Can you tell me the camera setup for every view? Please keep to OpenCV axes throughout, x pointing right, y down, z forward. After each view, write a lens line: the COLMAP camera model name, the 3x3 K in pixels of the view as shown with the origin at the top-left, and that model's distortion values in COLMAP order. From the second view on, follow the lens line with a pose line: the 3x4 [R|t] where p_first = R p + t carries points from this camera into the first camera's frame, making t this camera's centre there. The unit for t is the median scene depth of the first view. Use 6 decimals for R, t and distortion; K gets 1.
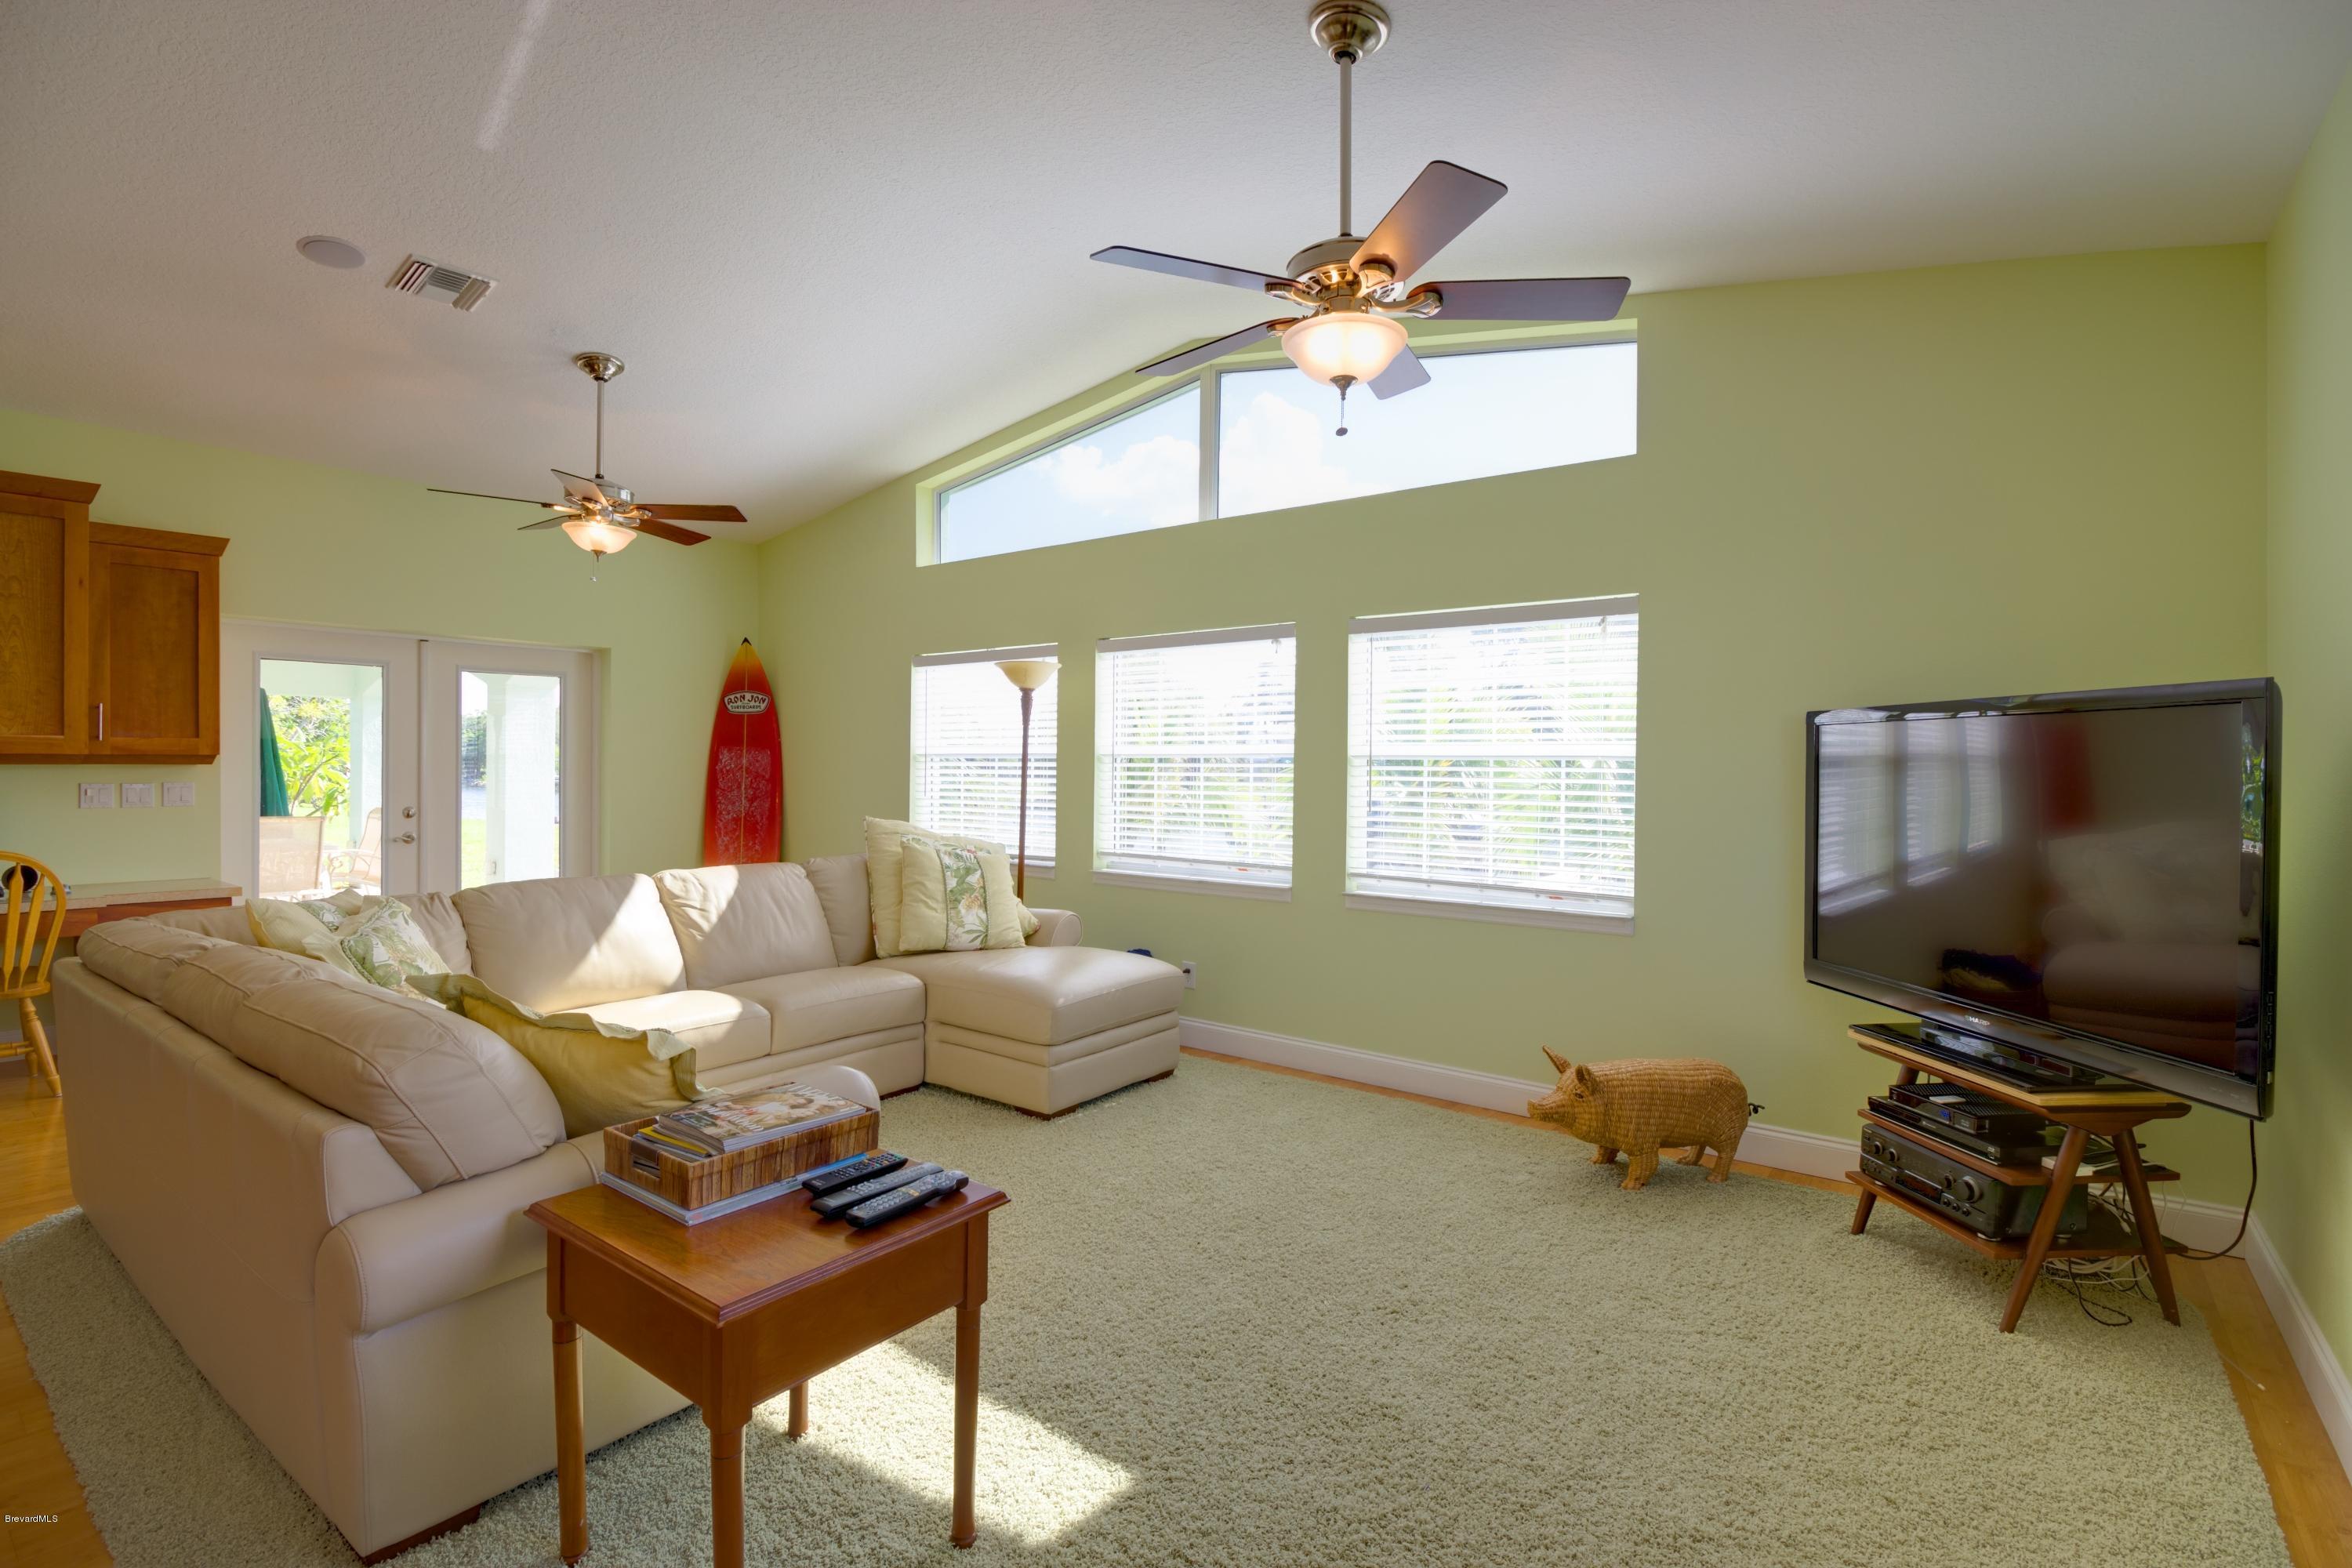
lens RADIAL K [[1096.9, 0, 1172.6], [0, 1096.9, 780.4], [0, 0, 1]] dist [-0.005960, -0.000815]
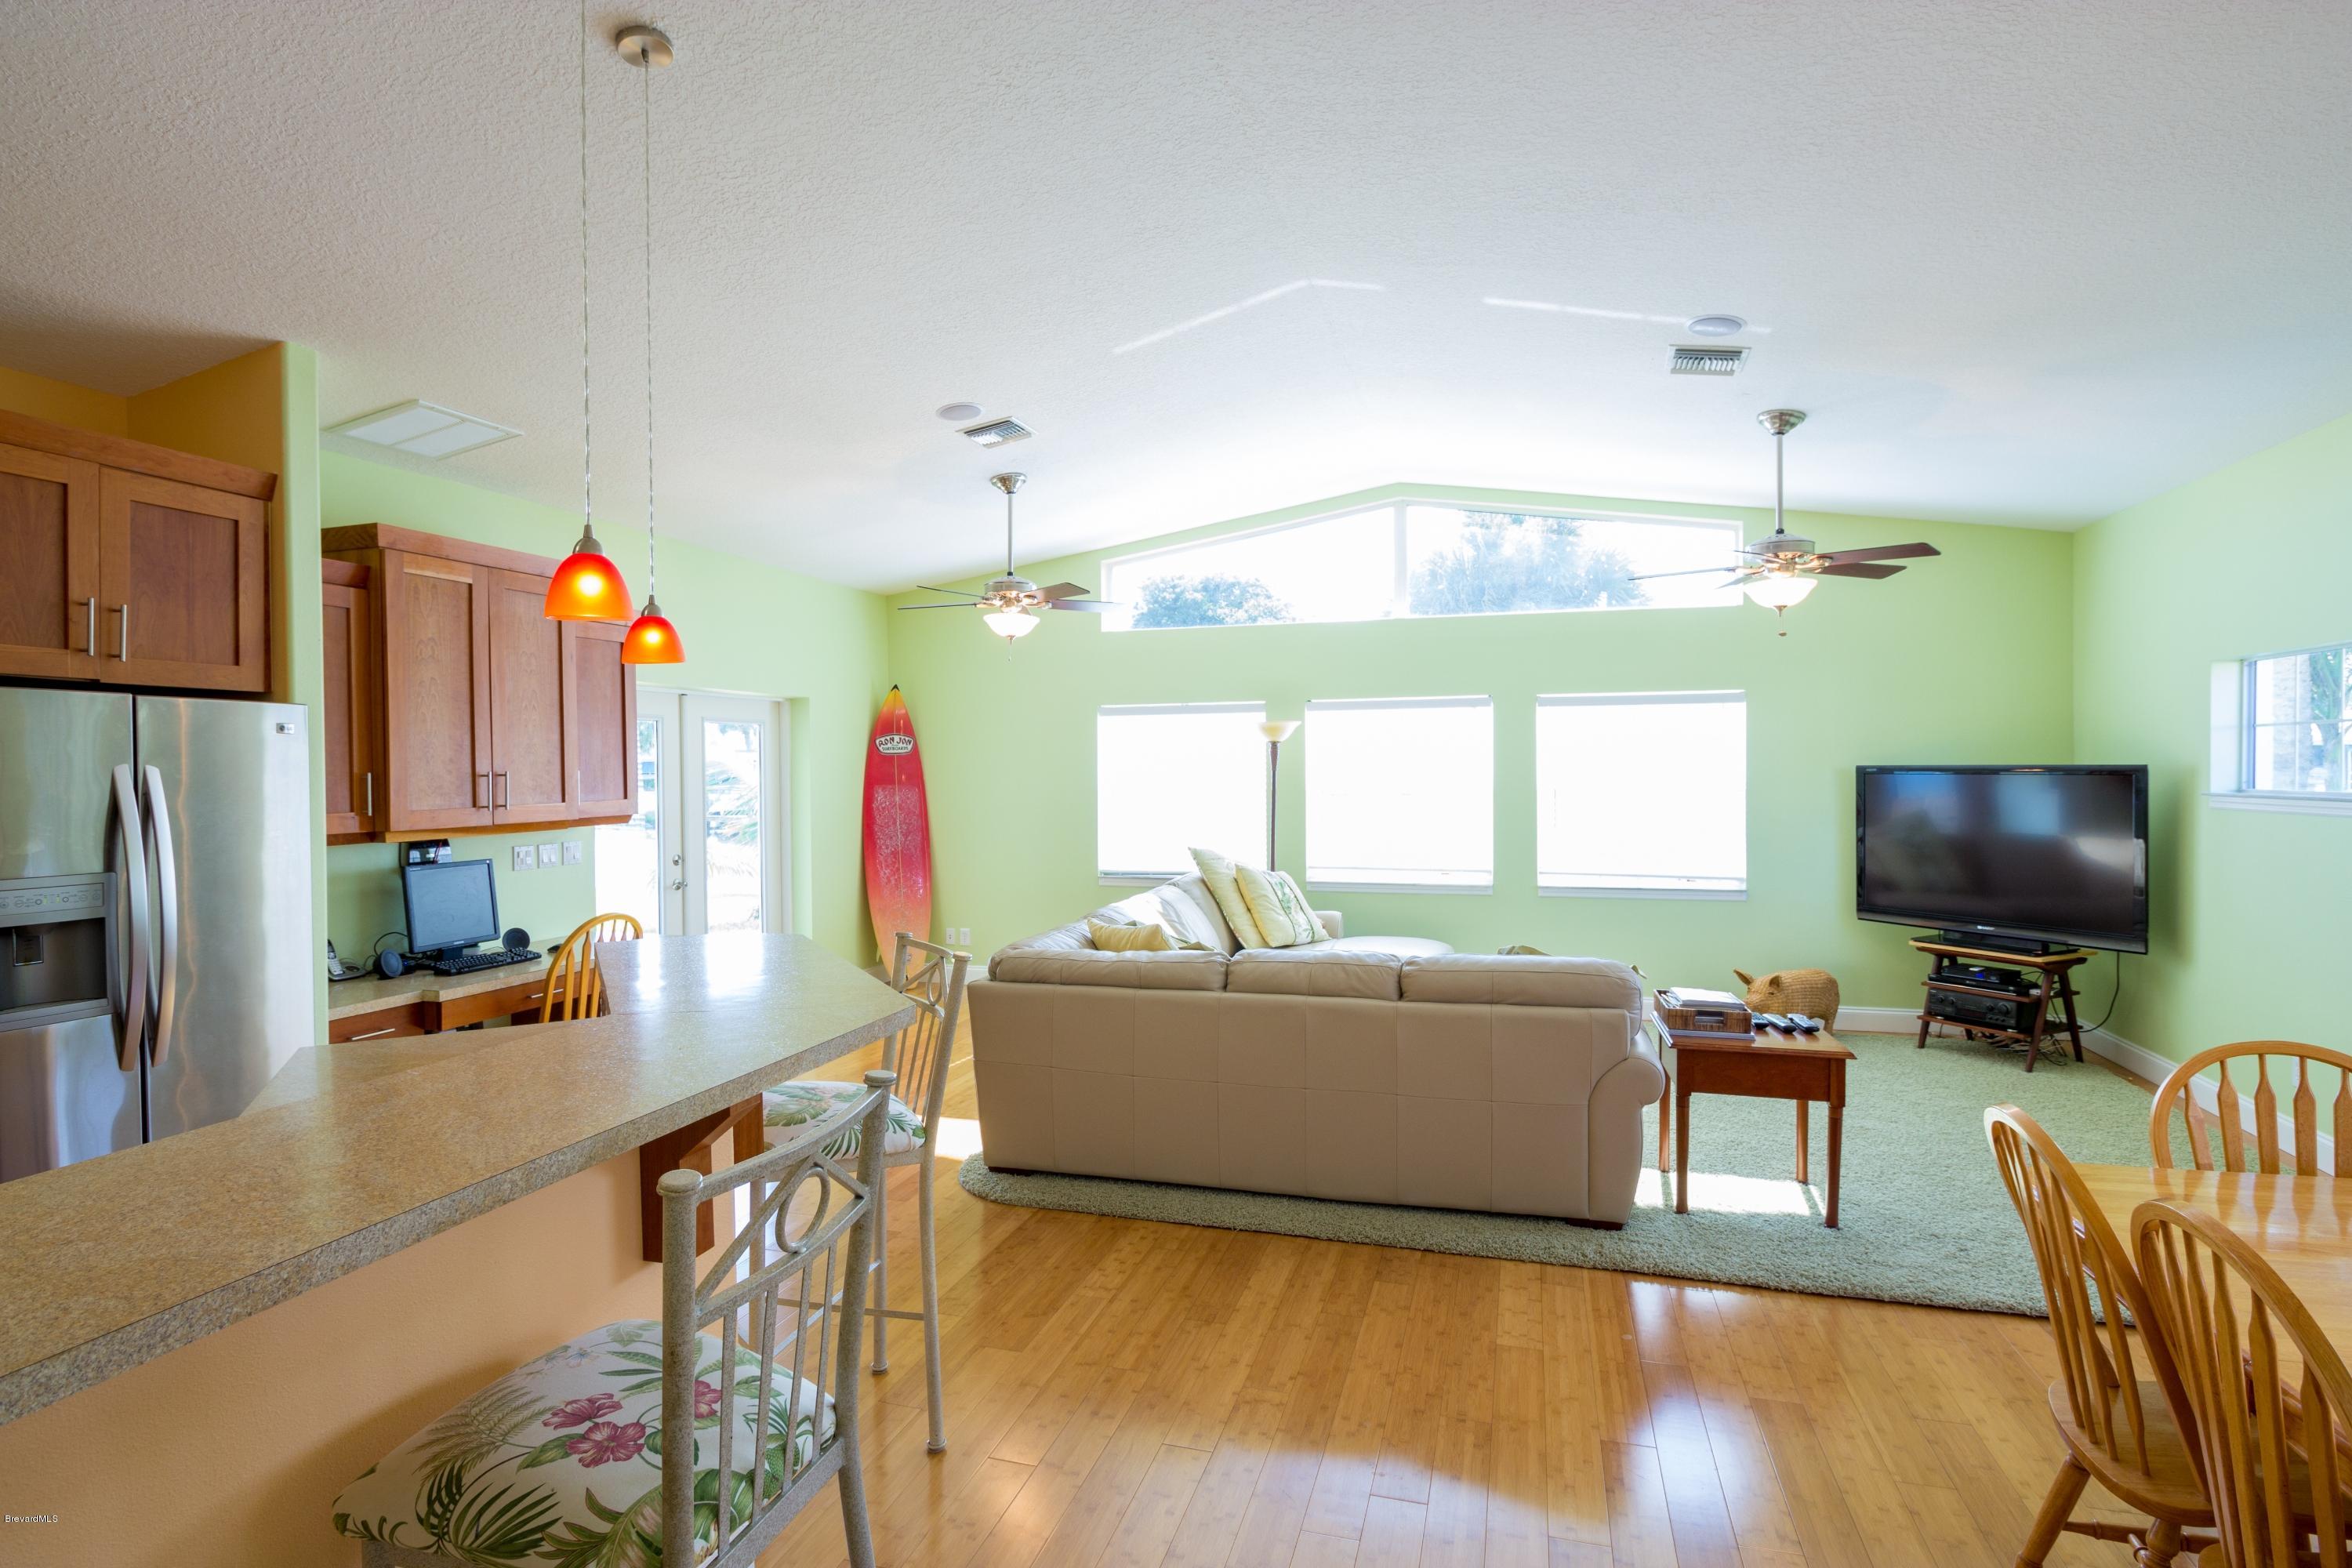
lens RADIAL K [[1187.0, 0, 1186.3], [0, 1187.0, 770.2], [0, 0, 1]] dist [0.009459, -0.014392]
pose [[0.931858, -0.017000, 0.362424, -0.813118], [0.020791, 0.999762, -0.006560, -0.047814], [-0.362226, 0.013648, 0.931990, -0.282775]]
